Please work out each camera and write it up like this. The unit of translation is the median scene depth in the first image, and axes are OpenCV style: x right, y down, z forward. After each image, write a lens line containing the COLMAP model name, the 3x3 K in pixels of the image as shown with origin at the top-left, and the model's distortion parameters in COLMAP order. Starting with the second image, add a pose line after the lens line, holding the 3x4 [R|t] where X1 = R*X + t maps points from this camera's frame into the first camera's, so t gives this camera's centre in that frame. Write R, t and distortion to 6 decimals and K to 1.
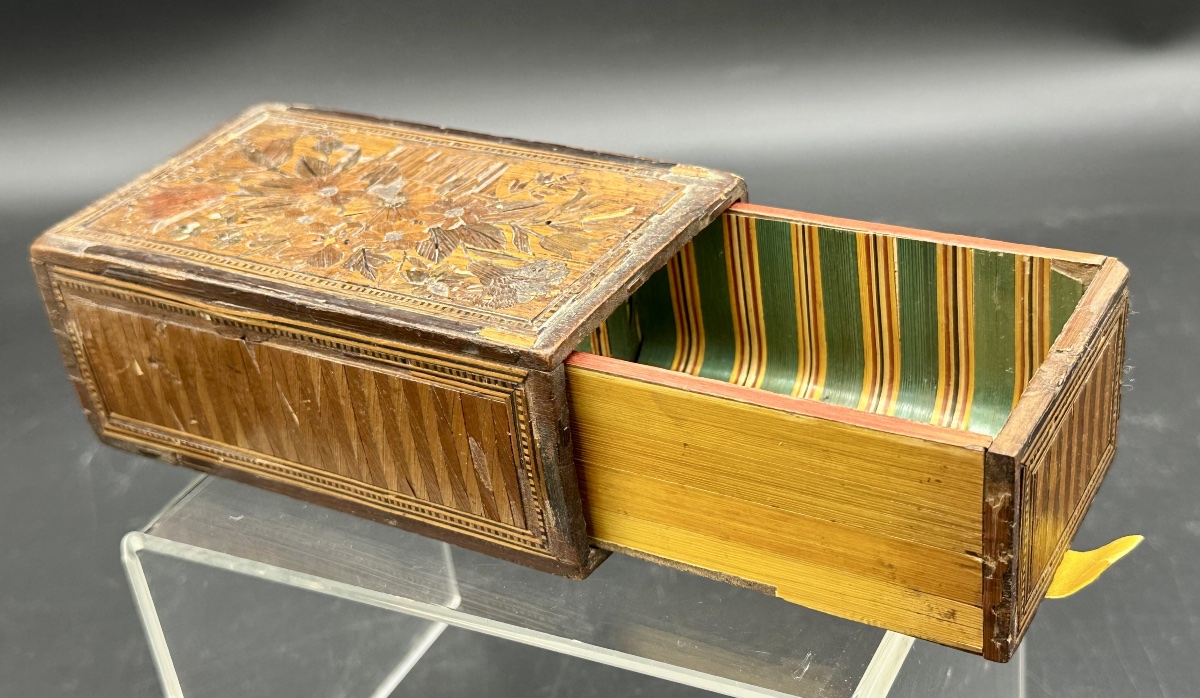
lens RADIAL K [[1598.8, 0, 600.0], [0, 1598.8, 349.0], [0, 0, 1]] dist [-0.004694, -0.019922]
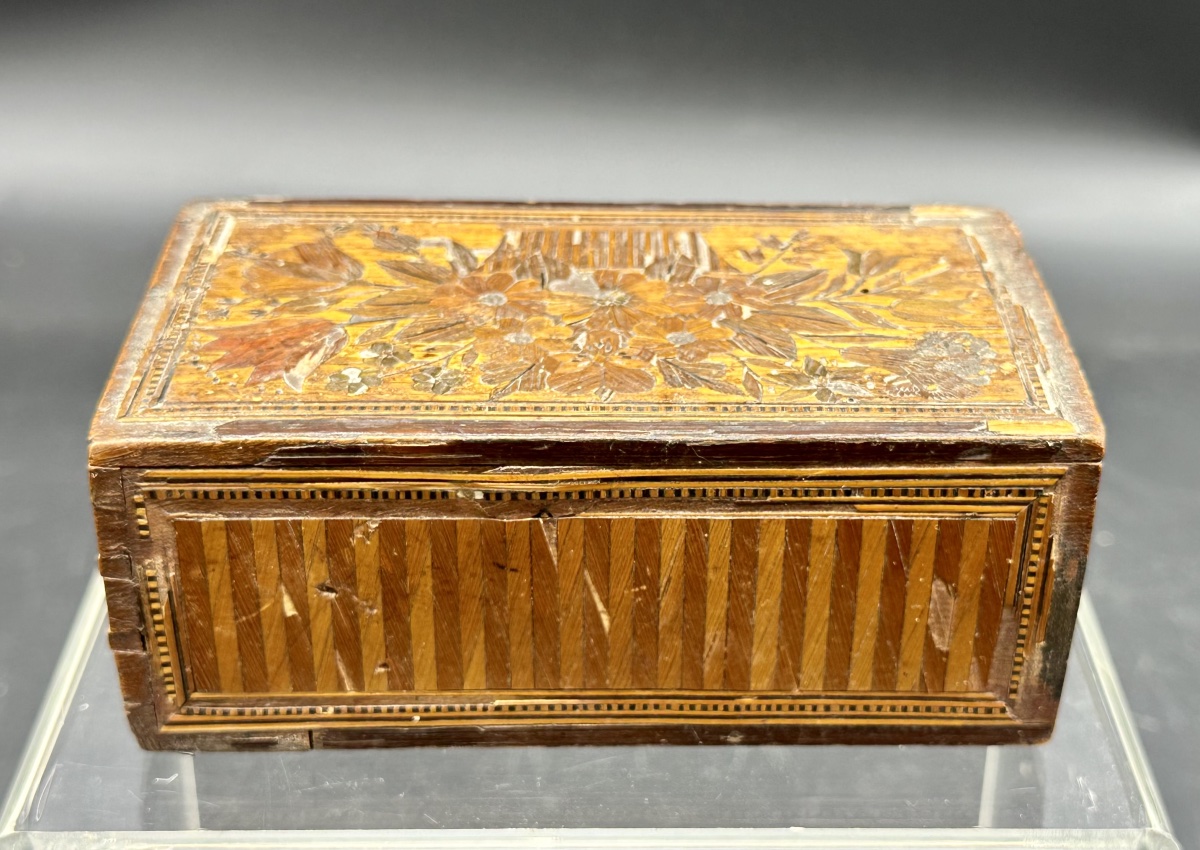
lens RADIAL K [[1939.3, 0, 600.0], [0, 1939.3, 425.0], [0, 0, 1]] dist [0.085901, -0.001031]
pose [[0.852452, -0.155434, 0.499165, -0.612507], [0.180469, 0.983579, -0.001924, -0.038615], [-0.490669, 0.091724, 0.866505, 0.283543]]
